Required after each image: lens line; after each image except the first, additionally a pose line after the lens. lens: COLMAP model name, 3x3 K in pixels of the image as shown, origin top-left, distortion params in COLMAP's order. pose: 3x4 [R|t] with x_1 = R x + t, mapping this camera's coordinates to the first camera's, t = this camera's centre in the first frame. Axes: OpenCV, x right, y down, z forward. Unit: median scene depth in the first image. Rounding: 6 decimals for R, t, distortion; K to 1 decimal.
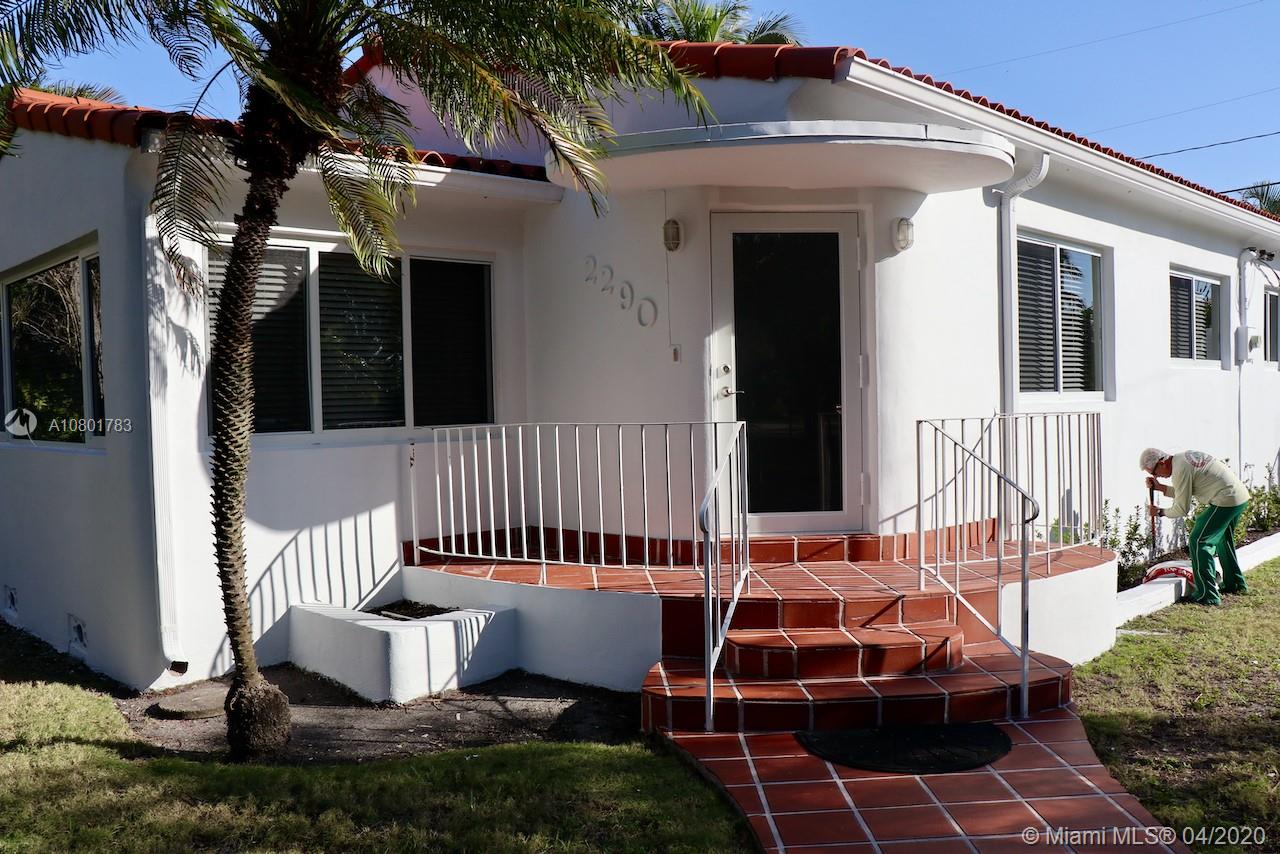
lens RADIAL K [[1077.6, 0, 640.0], [0, 1077.6, 427.0], [0, 0, 1]] dist [-0.151107, 0.121992]
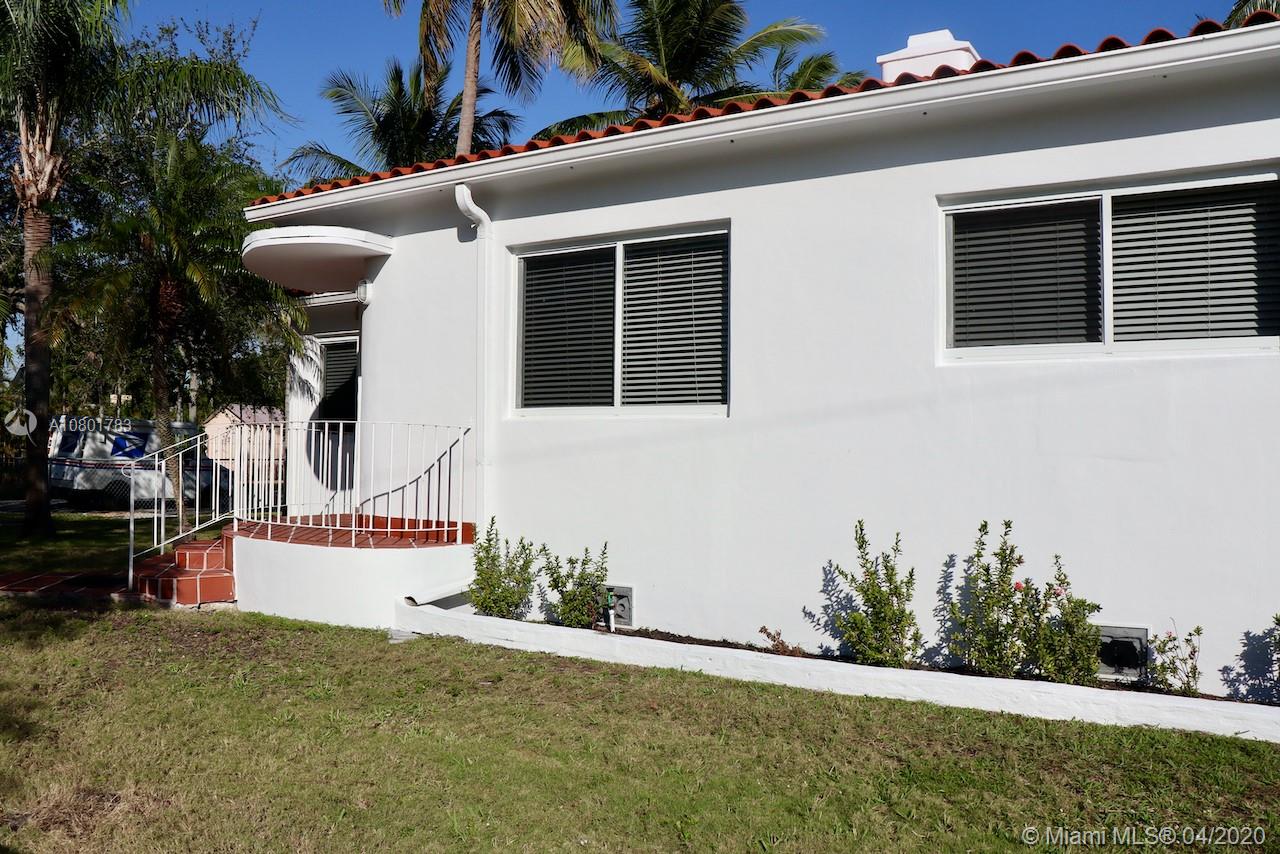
lens RADIAL K [[985.6, 0, 640.0], [0, 985.6, 427.0], [0, 0, 1]] dist [-0.125391, 0.094535]
pose [[0.261365, -0.007345, -0.965212, 1.557380], [-0.043028, 0.998888, -0.019253, -0.001613], [0.964281, 0.046563, 0.260758, 1.042213]]
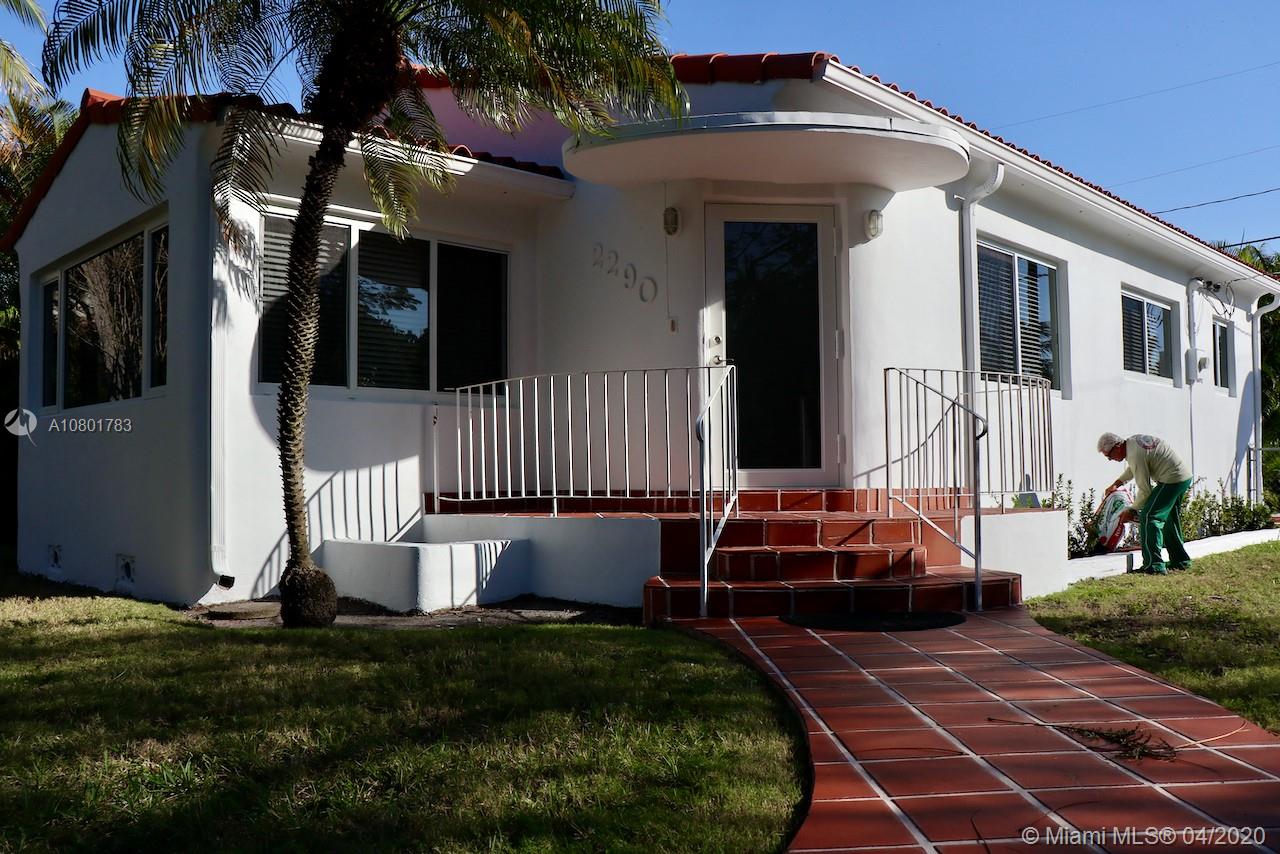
lens RADIAL K [[1071.7, 0, 640.0], [0, 1071.7, 427.0], [0, 0, 1]] dist [-0.152887, 0.124176]
pose [[0.999833, 0.013094, 0.012740, -0.014682], [-0.012120, 0.997205, -0.073731, 0.123757], [-0.013670, 0.073564, 0.997197, -0.112836]]
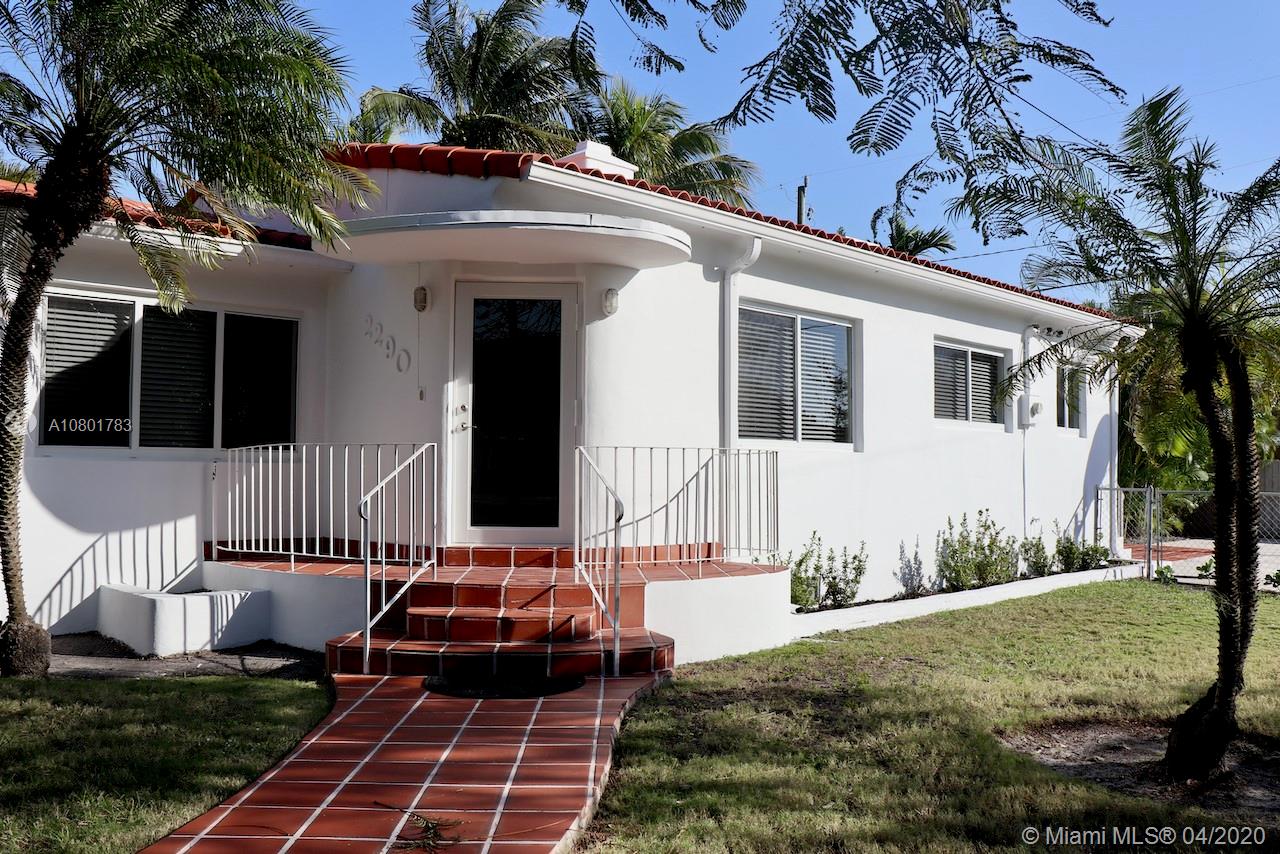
lens RADIAL K [[1077.6, 0, 640.0], [0, 1077.6, 427.0], [0, 0, 1]] dist [-0.151107, 0.121992]
pose [[0.999615, 0.027704, 0.001625, 0.286926], [-0.027527, 0.997273, -0.068470, 0.047427], [-0.003517, 0.068398, 0.997652, -0.230230]]
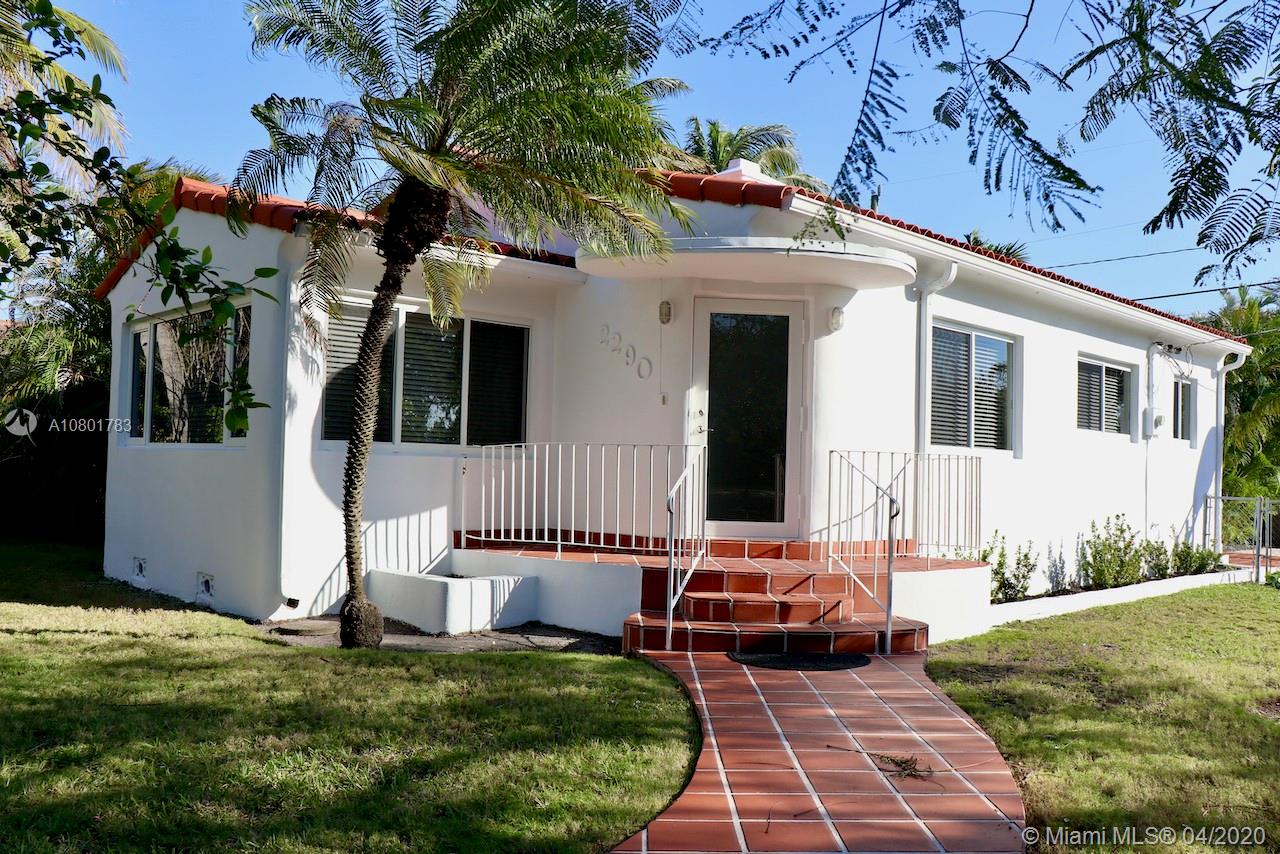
lens RADIAL K [[1077.6, 0, 640.0], [0, 1077.6, 427.0], [0, 0, 1]] dist [-0.151107, 0.121992]
pose [[0.998774, 0.047394, -0.014318, 0.024478], [-0.048250, 0.996585, -0.067014, 0.059711], [0.011093, 0.067622, 0.997649, -0.356458]]
